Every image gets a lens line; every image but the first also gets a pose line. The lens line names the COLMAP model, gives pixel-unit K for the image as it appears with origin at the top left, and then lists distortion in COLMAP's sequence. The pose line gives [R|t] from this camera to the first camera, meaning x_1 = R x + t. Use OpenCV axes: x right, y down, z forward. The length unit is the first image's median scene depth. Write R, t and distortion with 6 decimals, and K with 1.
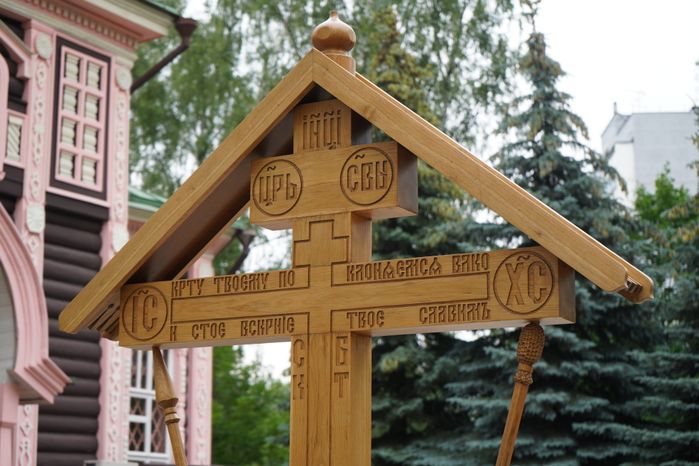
lens RADIAL K [[1441.3, 0, 349.5], [0, 1441.3, 233.0], [0, 0, 1]] dist [-0.028181, -0.136930]
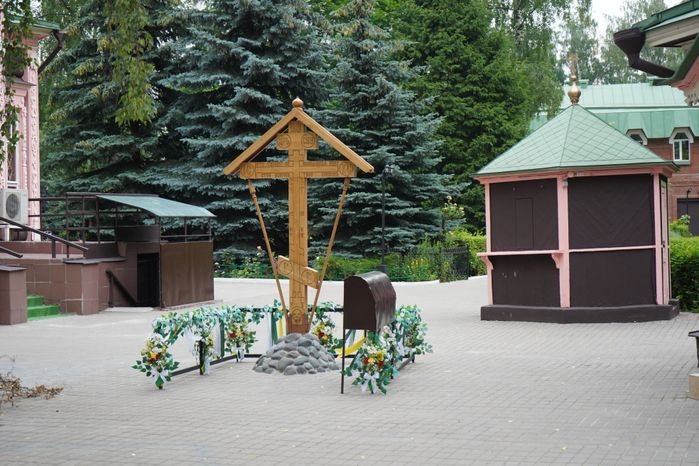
lens RADIAL K [[1441.3, 0, 349.5], [0, 1441.3, 233.0], [0, 0, 1]] dist [-0.028181, -0.136930]
pose [[0.968759, -0.011752, 0.247724, -0.126257], [-0.038713, 0.979465, 0.197862, -0.084394], [-0.244962, -0.201270, 0.948411, -0.425189]]
